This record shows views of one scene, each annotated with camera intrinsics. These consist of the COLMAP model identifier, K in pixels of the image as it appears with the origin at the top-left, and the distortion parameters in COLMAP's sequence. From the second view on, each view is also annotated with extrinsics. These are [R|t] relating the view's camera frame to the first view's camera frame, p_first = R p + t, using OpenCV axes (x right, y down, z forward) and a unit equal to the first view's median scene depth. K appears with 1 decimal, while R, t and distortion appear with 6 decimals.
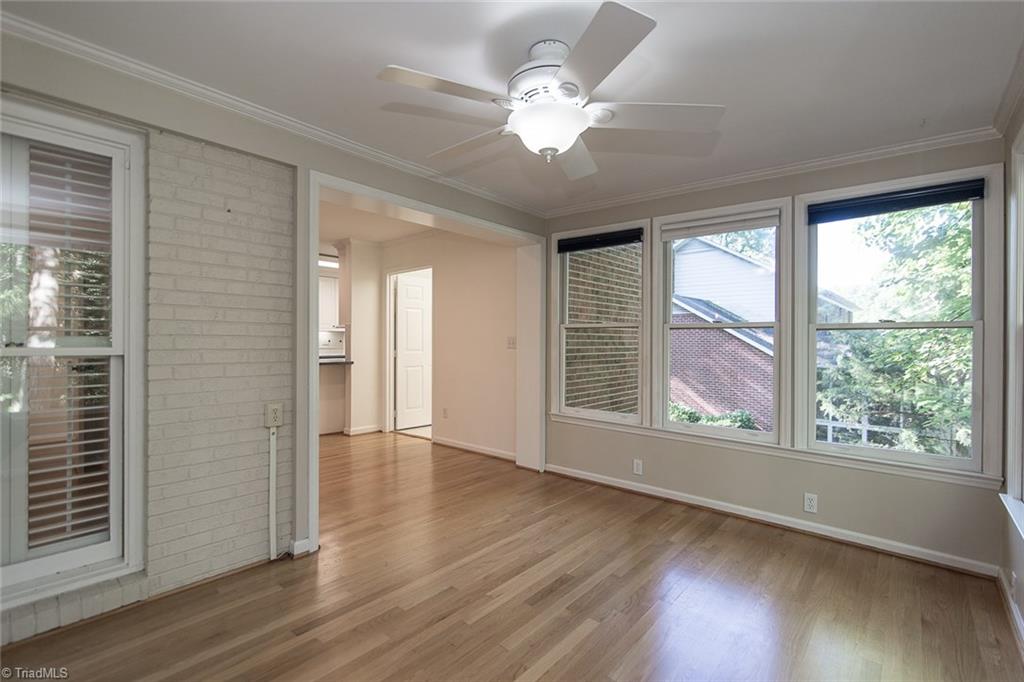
lens RADIAL K [[463.3, 0, 517.7], [0, 463.3, 341.8], [0, 0, 1]] dist [0.005412, -0.000025]
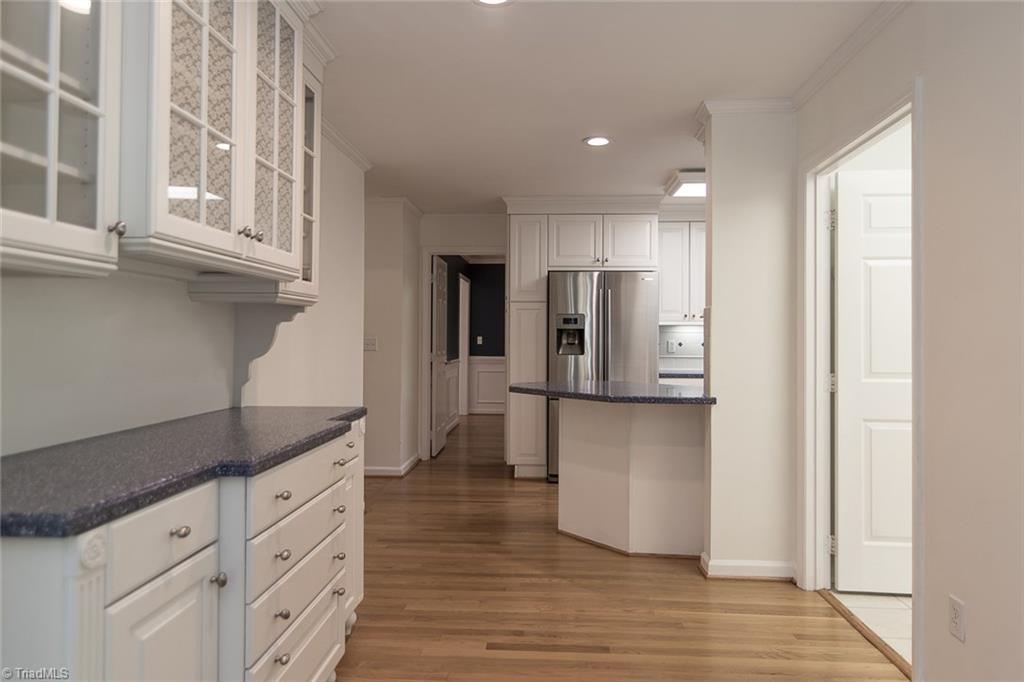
lens RADIAL K [[619.7, 0, 517.3], [0, 619.7, 334.7], [0, 0, 1]] dist [-0.003651, 0.000554]
pose [[0.604130, -0.011711, -0.796800, -0.047952], [0.000135, 0.999894, -0.014593, -0.014535], [0.796886, 0.008708, 0.604067, 1.201085]]
